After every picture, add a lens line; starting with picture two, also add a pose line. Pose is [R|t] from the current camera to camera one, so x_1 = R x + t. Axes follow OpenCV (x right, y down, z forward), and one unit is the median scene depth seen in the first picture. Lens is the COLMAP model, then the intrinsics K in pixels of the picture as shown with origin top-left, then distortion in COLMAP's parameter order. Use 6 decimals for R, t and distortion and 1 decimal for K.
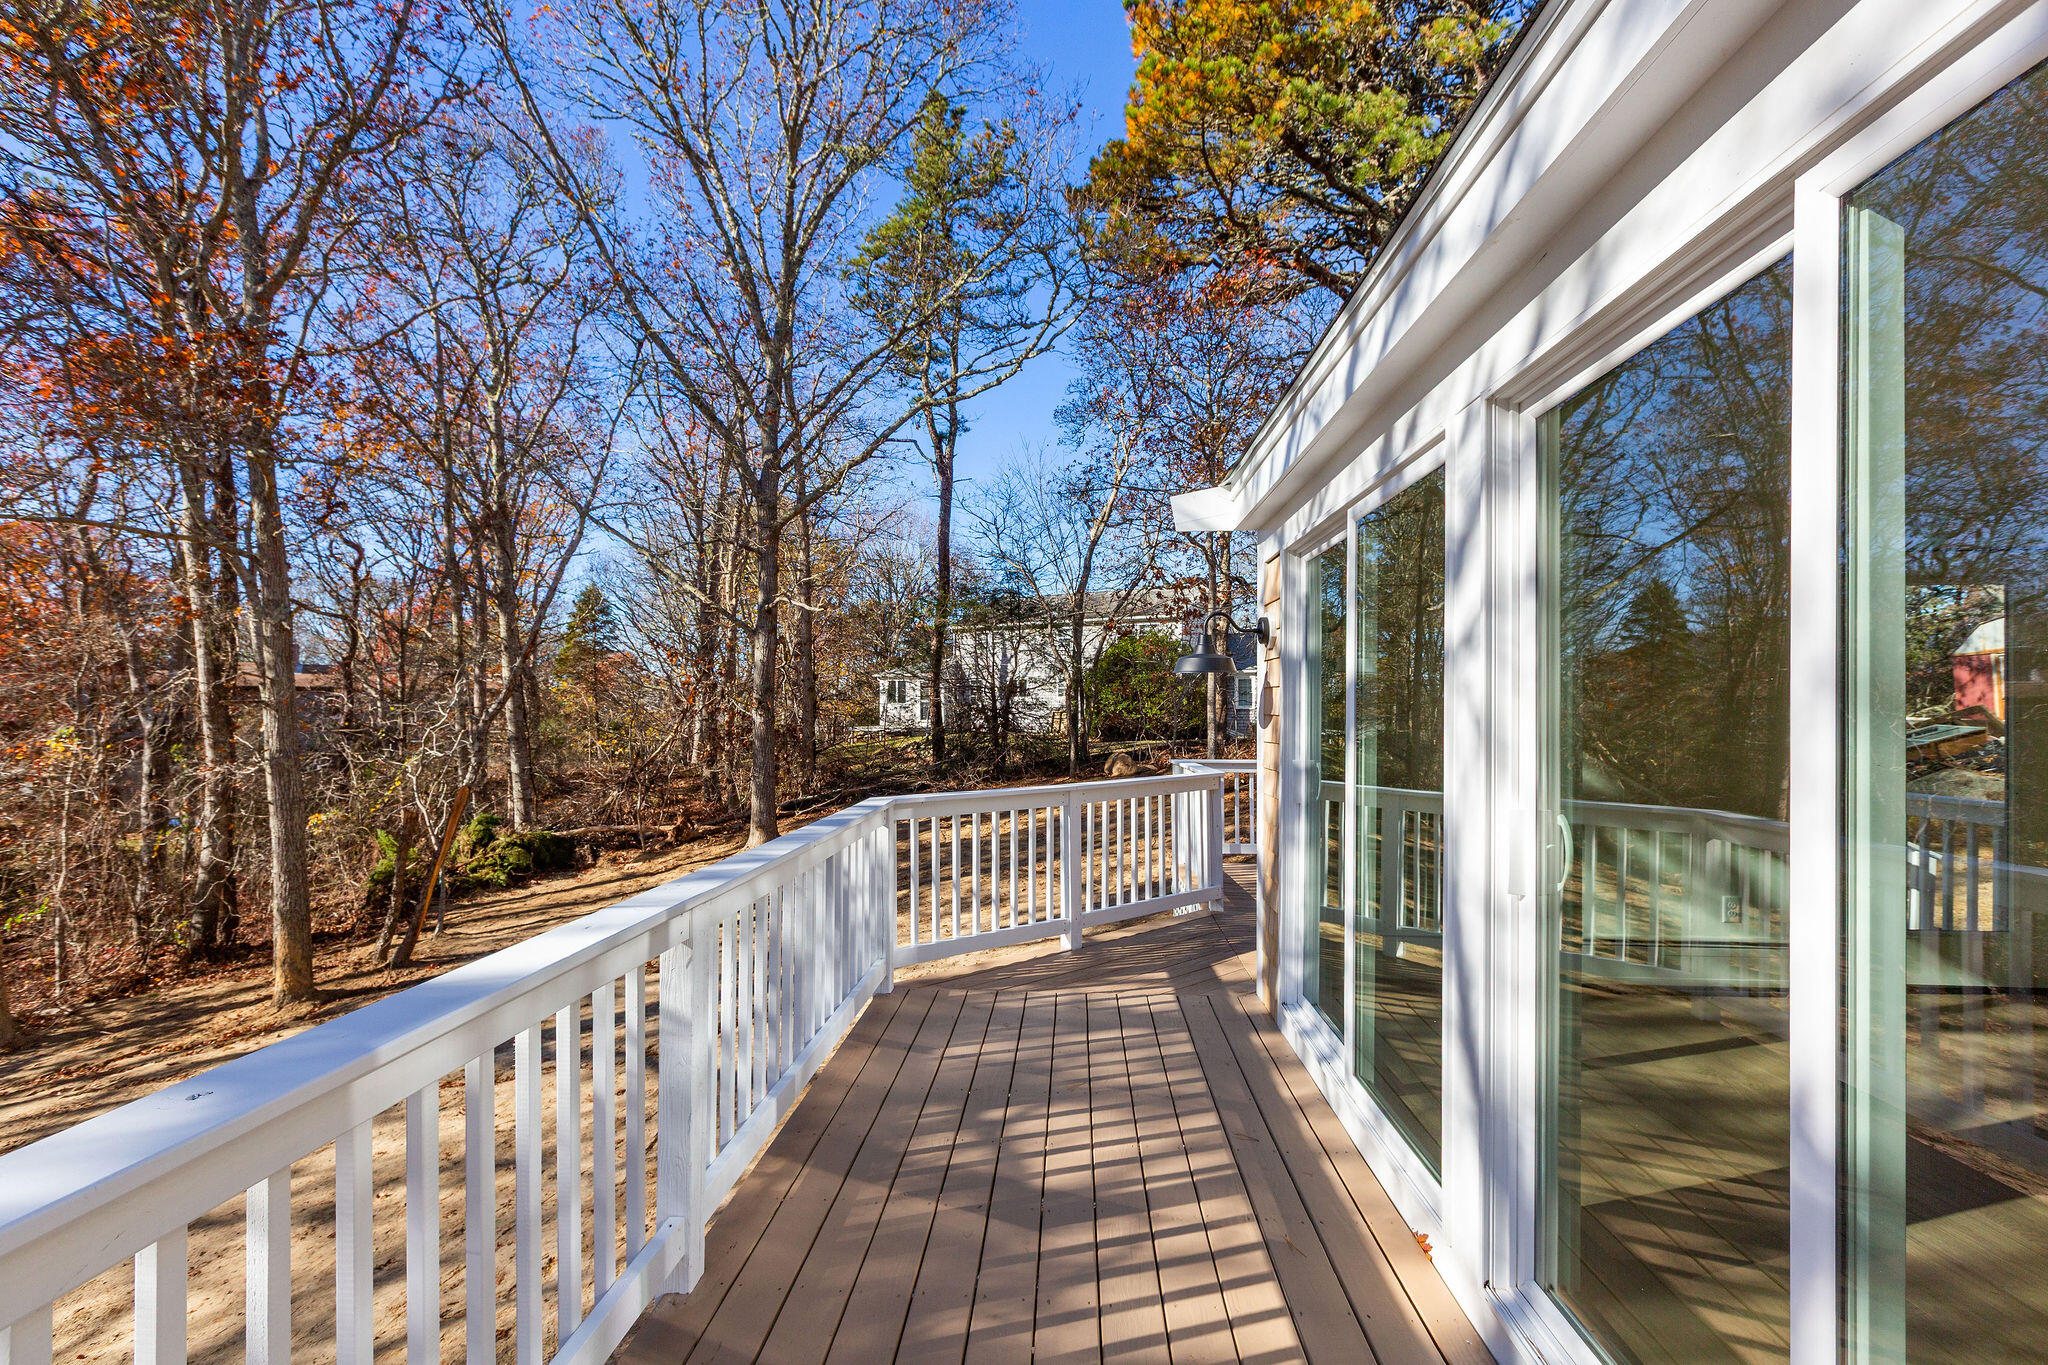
lens RADIAL K [[932.8, 0, 1026.1], [0, 932.8, 691.5], [0, 0, 1]] dist [0.023380, 0.000055]
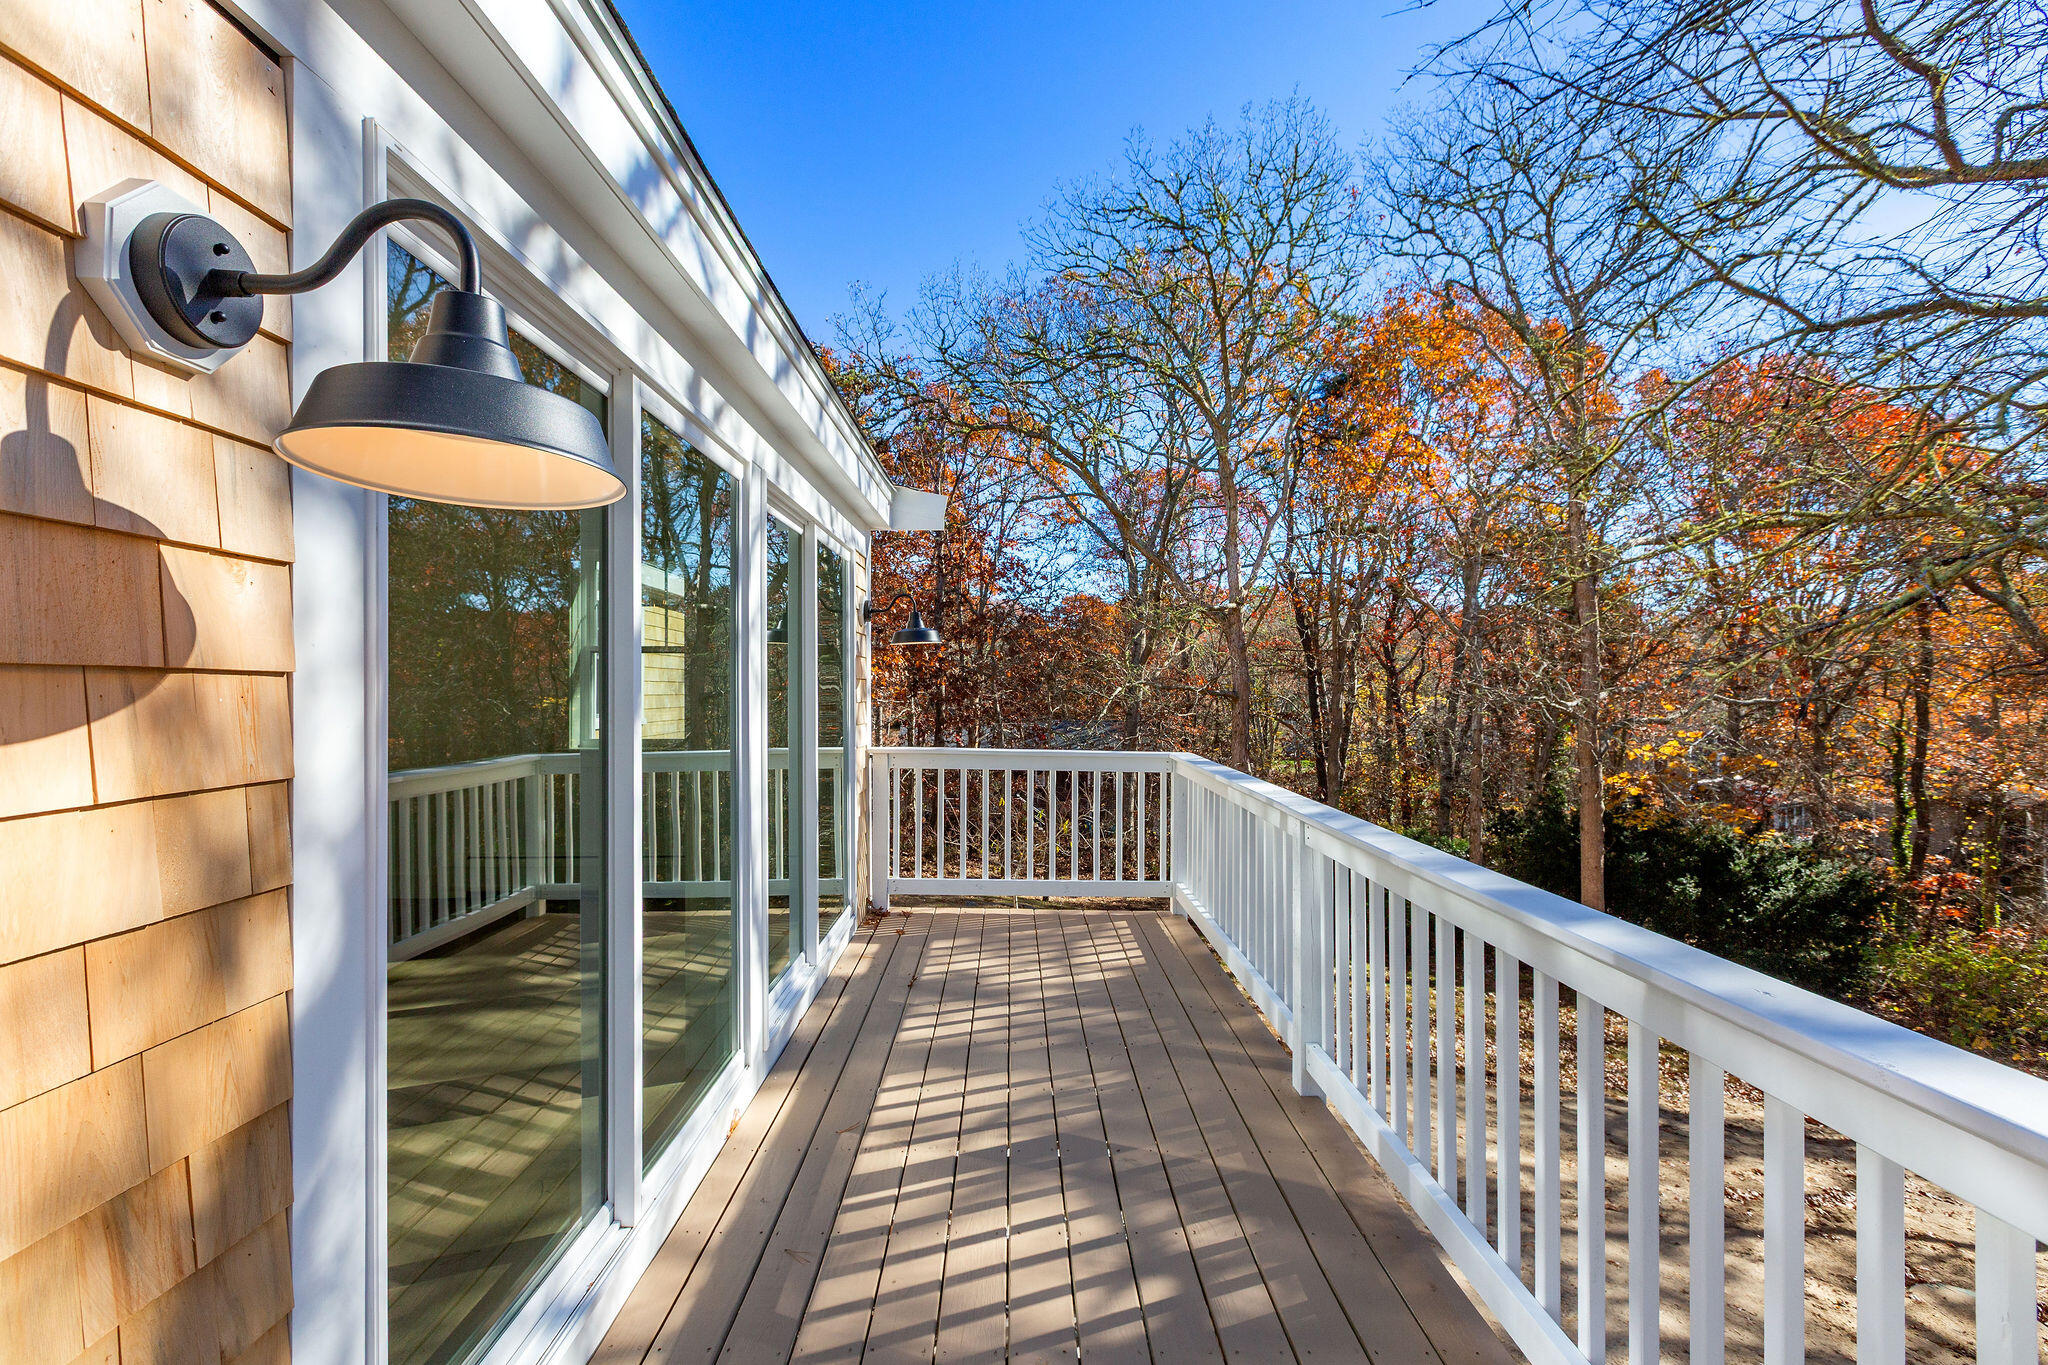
lens RADIAL K [[920.0, 0, 1023.2], [0, 920.0, 676.1], [0, 0, 1]] dist [-0.001077, -0.000120]
pose [[-0.998262, -0.004757, -0.058735, 0.082045], [-0.003423, 0.999734, -0.022800, 0.034433], [0.058828, -0.022559, -0.998013, 1.383087]]
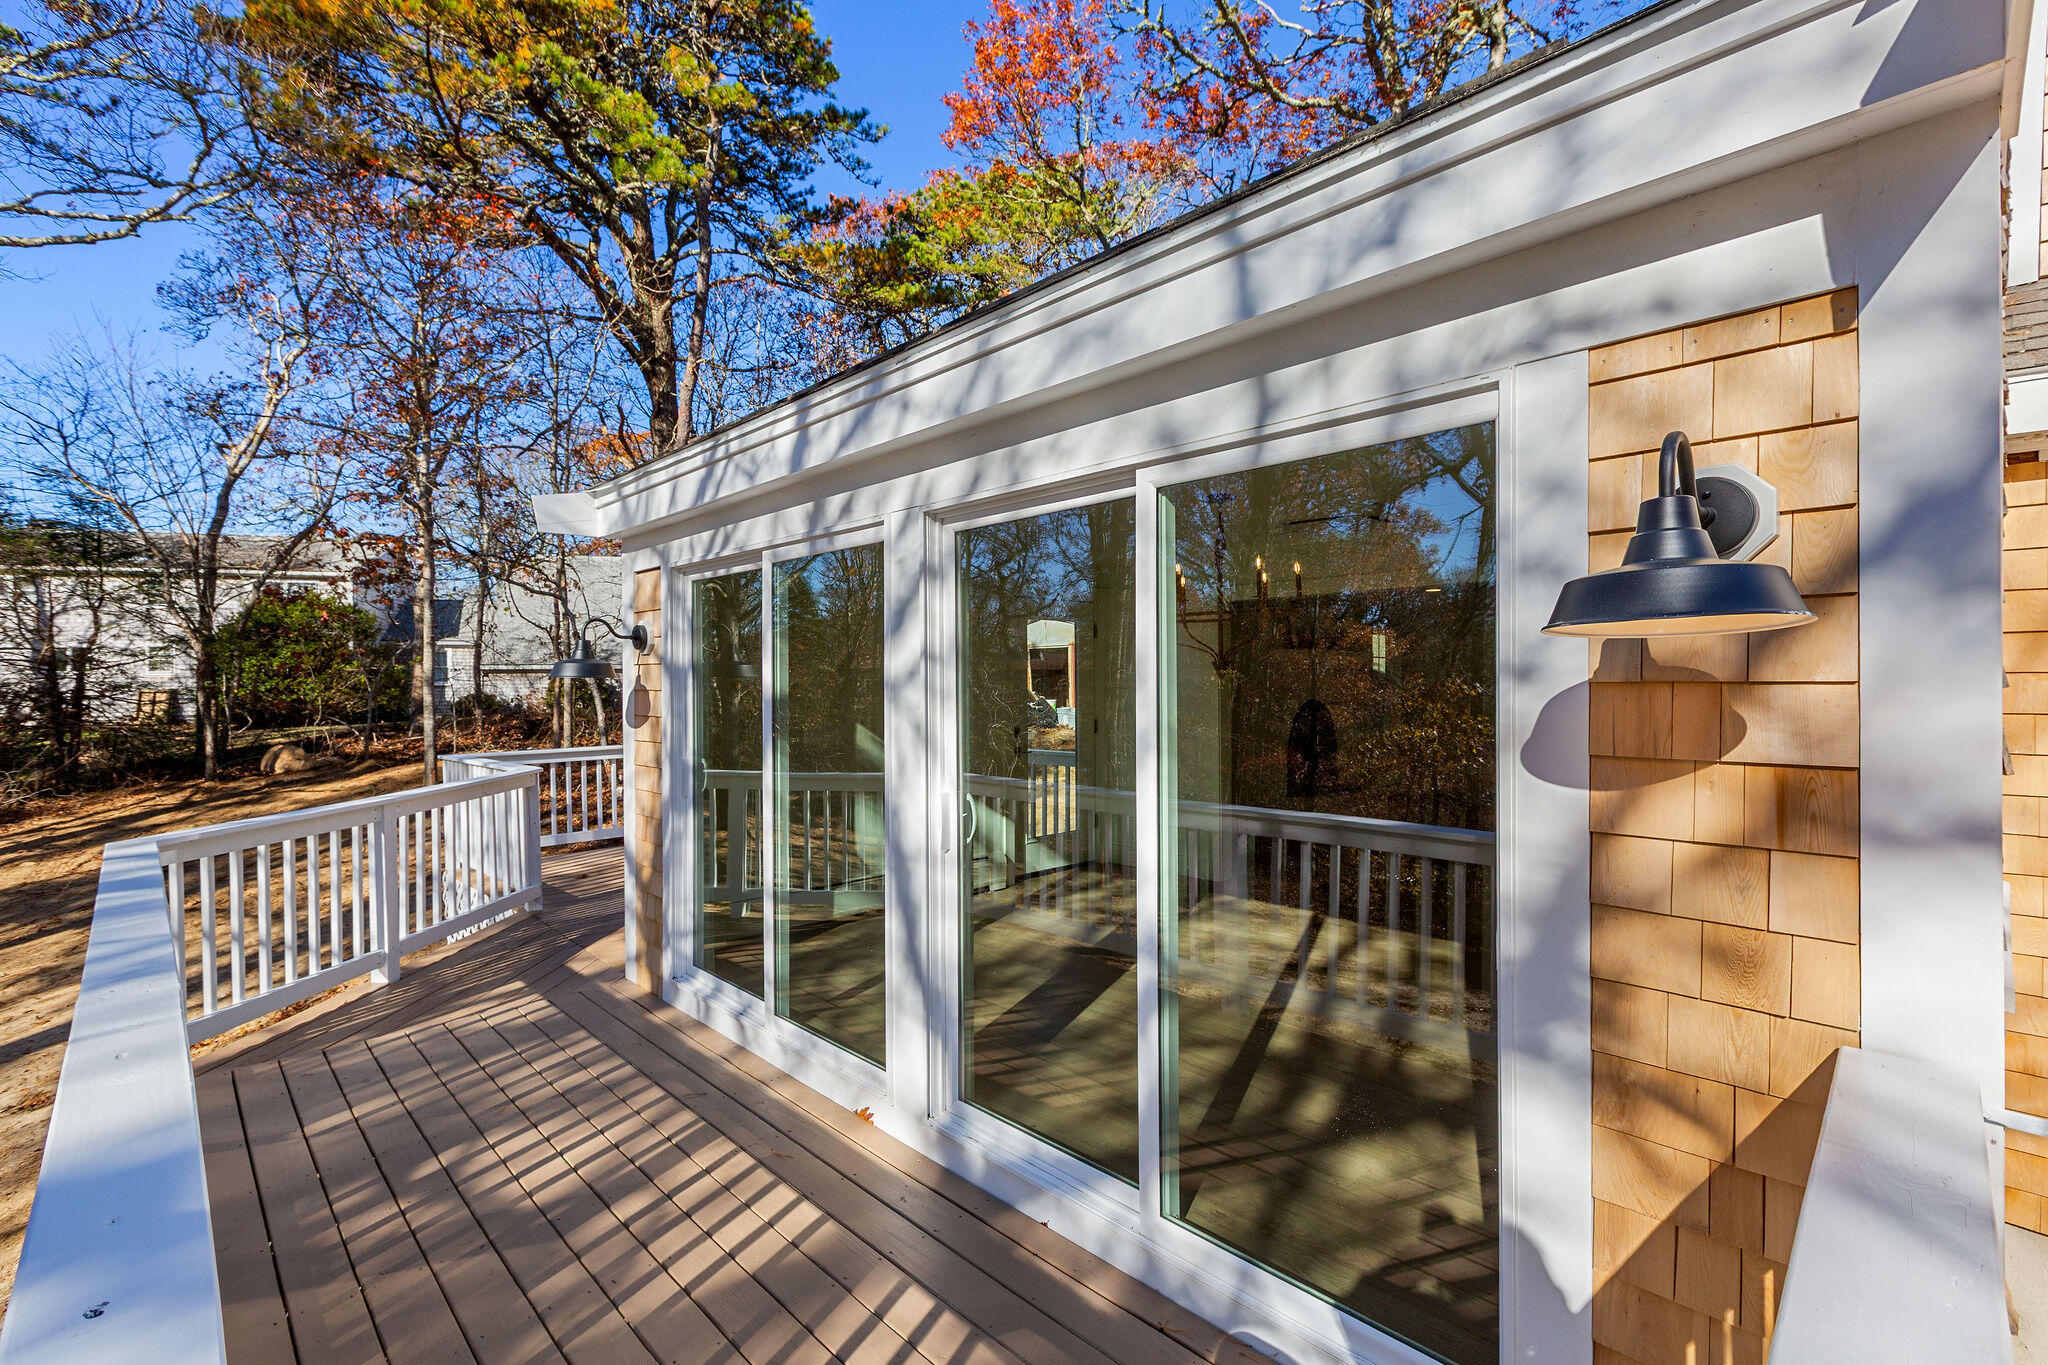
lens RADIAL K [[920.0, 0, 1023.2], [0, 920.0, 676.1], [0, 0, 1]] dist [-0.001077, -0.000120]
pose [[0.682324, -0.006884, 0.731017, -0.248183], [-0.005956, 0.999870, 0.014975, -0.045315], [-0.731026, -0.014572, 0.682195, -0.040834]]
